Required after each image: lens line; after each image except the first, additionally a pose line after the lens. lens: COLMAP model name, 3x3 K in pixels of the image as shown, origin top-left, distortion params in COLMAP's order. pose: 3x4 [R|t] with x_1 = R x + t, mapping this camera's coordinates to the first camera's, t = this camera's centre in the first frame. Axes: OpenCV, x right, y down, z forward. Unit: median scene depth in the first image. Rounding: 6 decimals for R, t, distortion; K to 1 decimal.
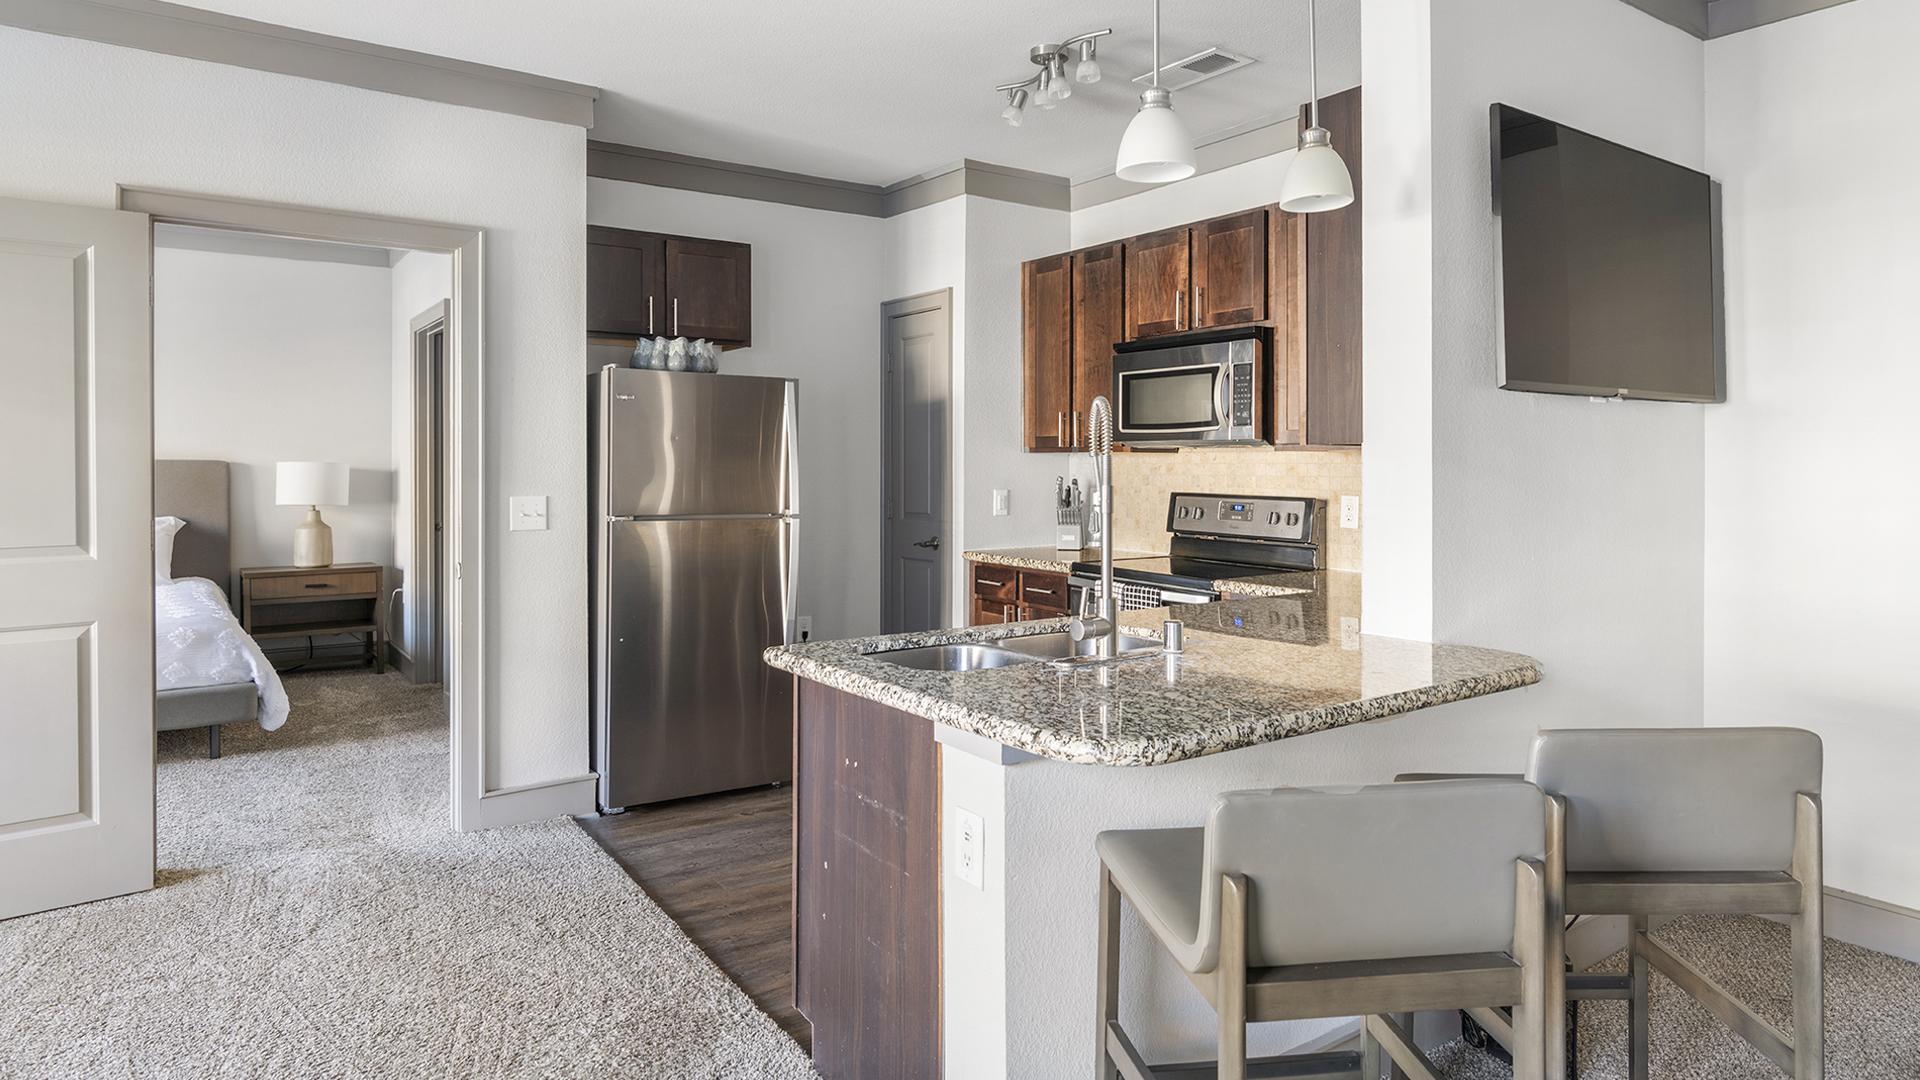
lens RADIAL K [[1110.7, 0, 965.8], [0, 1110.7, 469.6], [0, 0, 1]] dist [-0.004809, 0.002225]
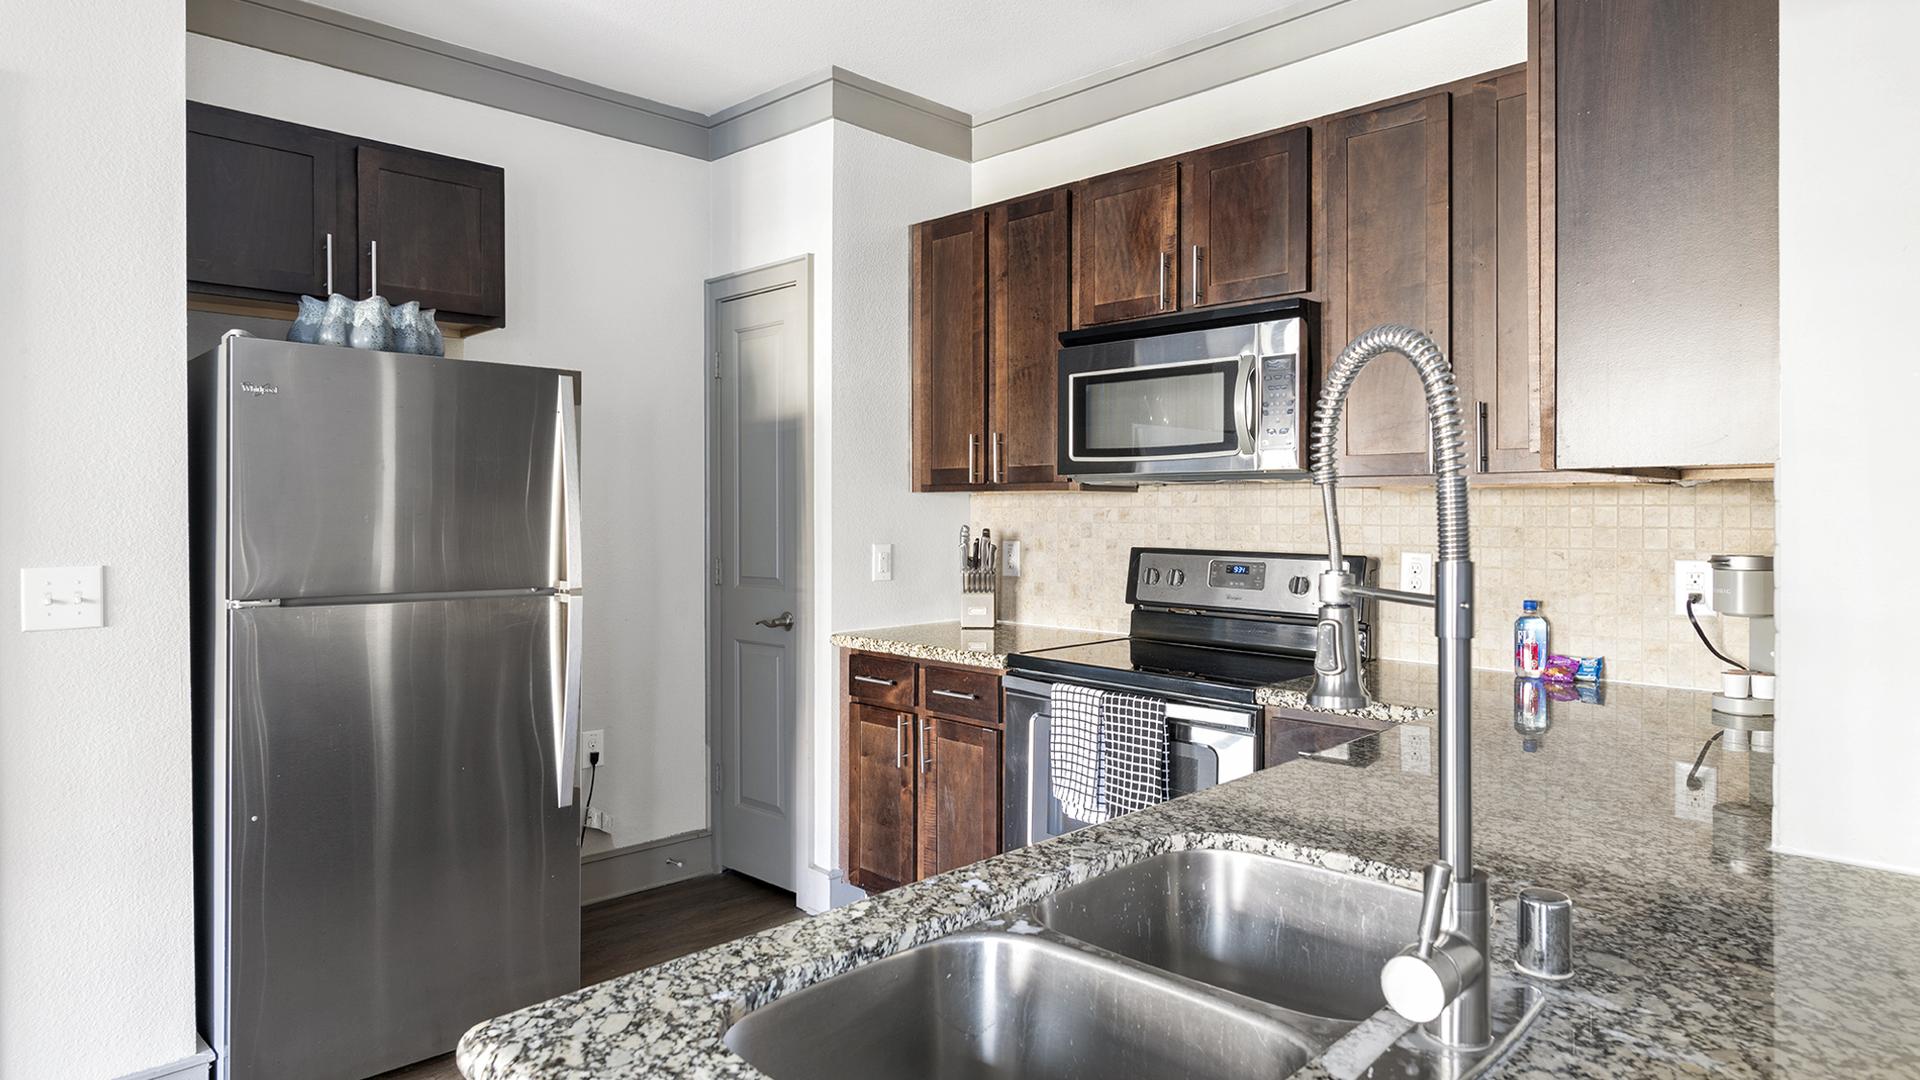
lens RADIAL K [[1110.7, 0, 965.9], [0, 1110.7, 521.1], [0, 0, 1]] dist [-0.004809, 0.002225]
pose [[0.984359, -0.002829, 0.176154, -0.044566], [0.002006, 0.999986, 0.004850, -0.000062], [-0.176165, -0.004420, 0.984351, 0.324596]]
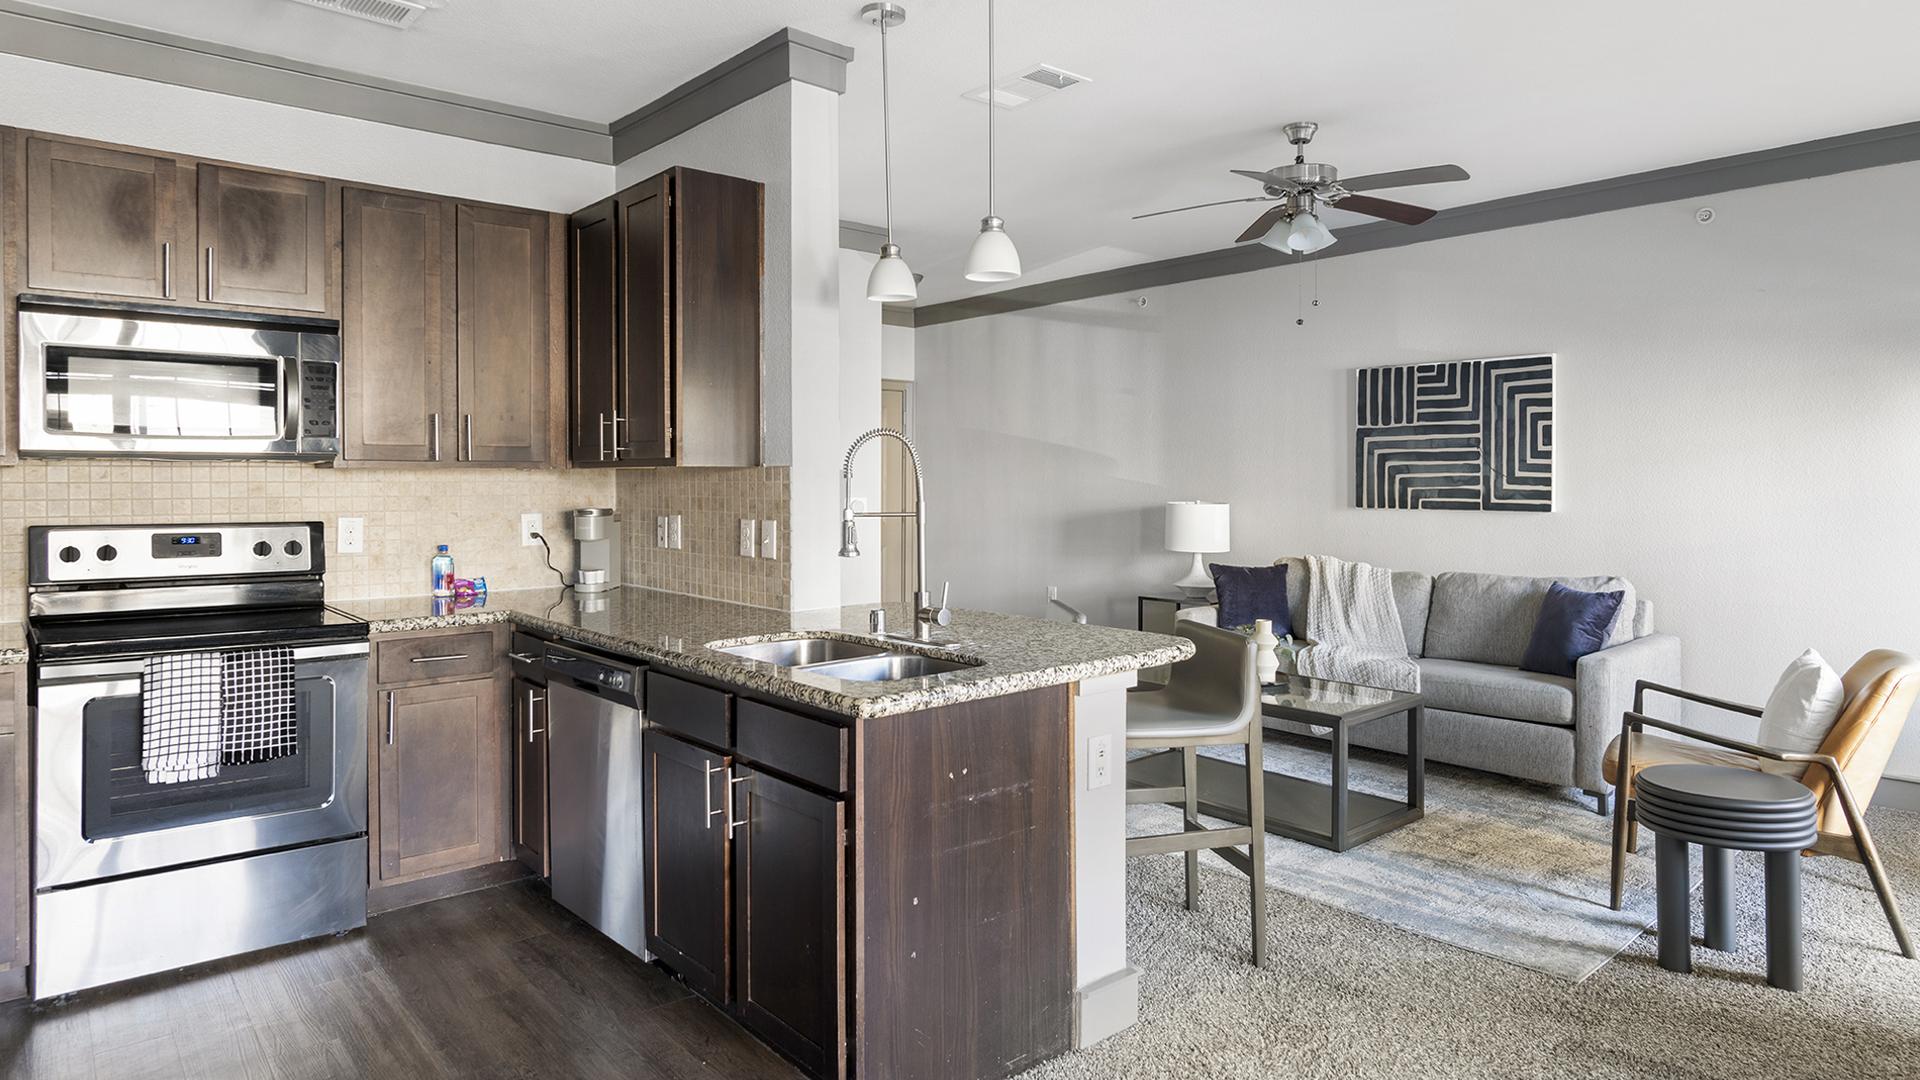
lens RADIAL K [[1110.7, 0, 955.8], [0, 1110.7, 488.2], [0, 0, 1]] dist [-0.004809, 0.002225]
pose [[-0.104890, -0.010390, 0.994430, -0.537958], [0.005356, 0.999925, 0.011012, -0.006839], [-0.994469, 0.006481, -0.104827, 0.526079]]
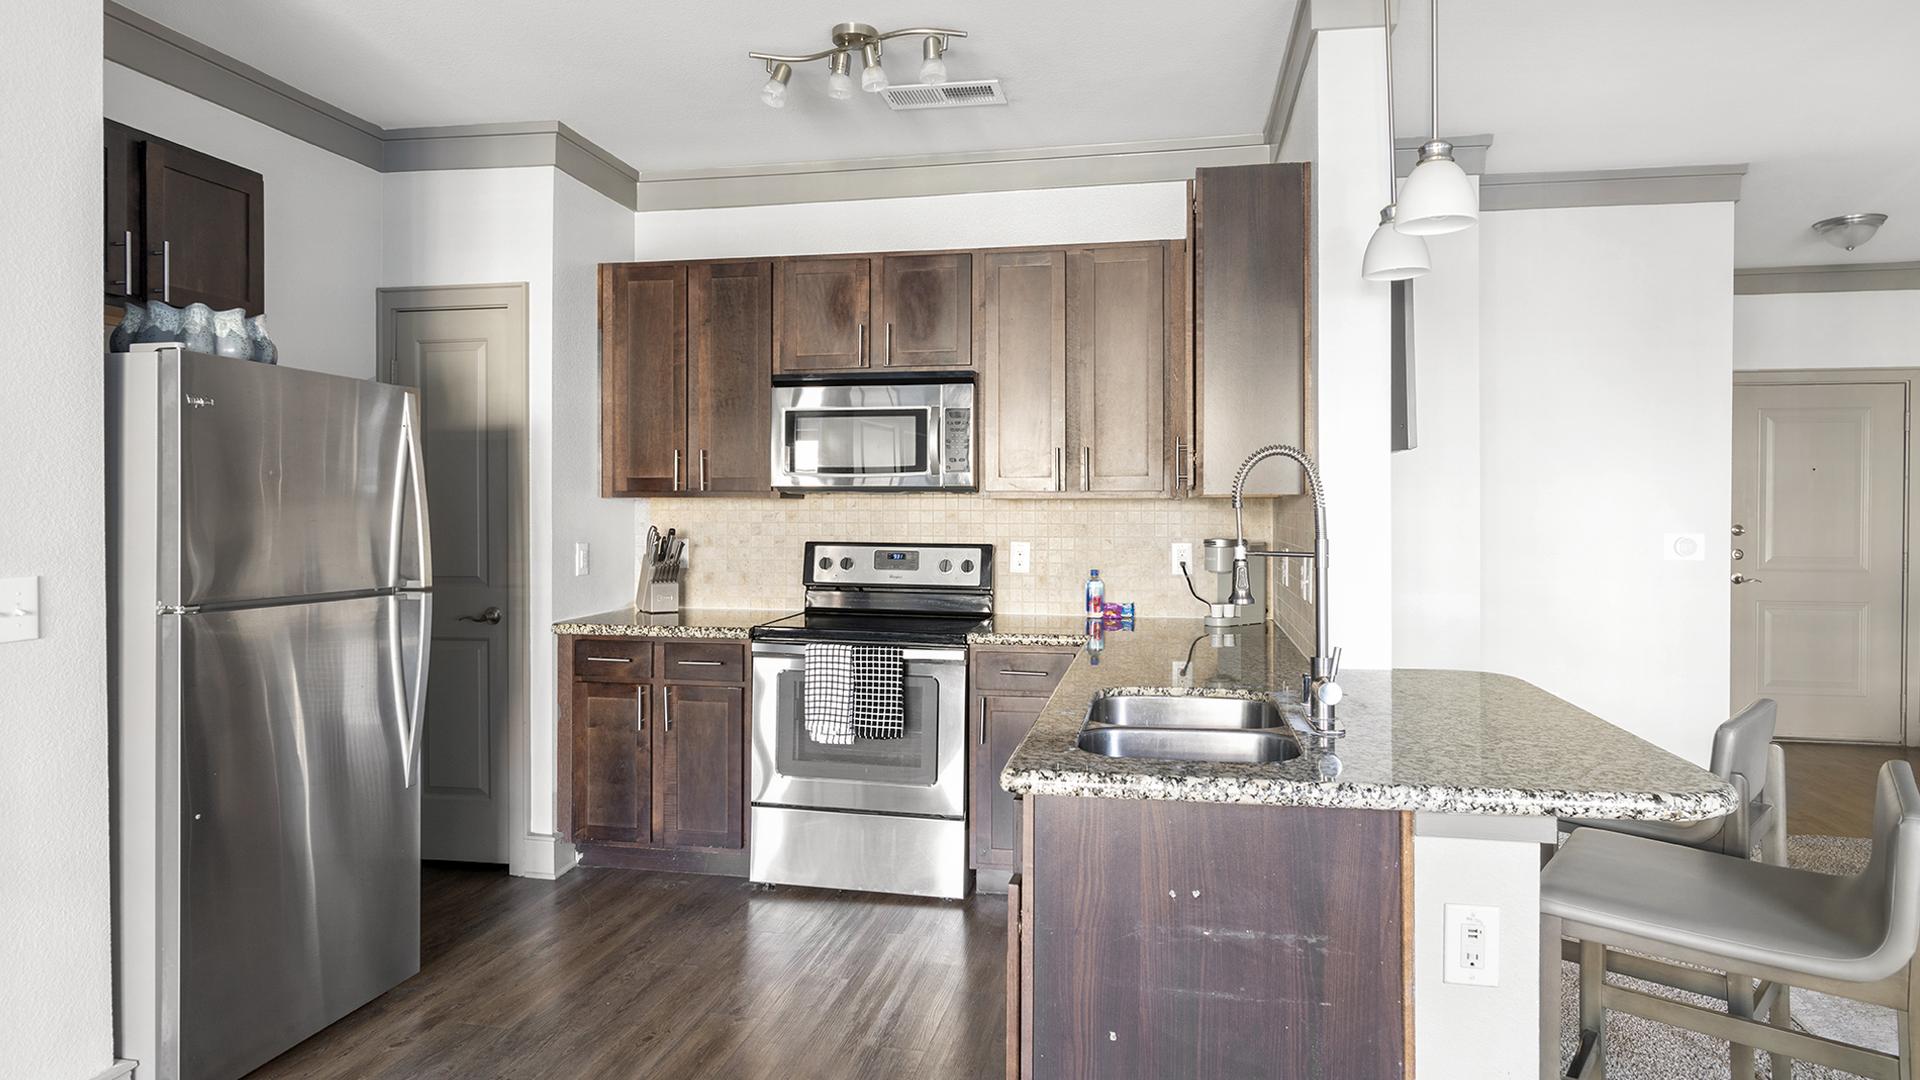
lens RADIAL K [[1110.7, 0, 965.0], [0, 1110.7, 512.7], [0, 0, 1]] dist [-0.004809, 0.002225]
pose [[0.715919, -0.004378, 0.698169, -0.364852], [0.003686, 0.999990, 0.002491, -0.005485], [-0.698173, 0.000790, 0.715928, 0.256121]]
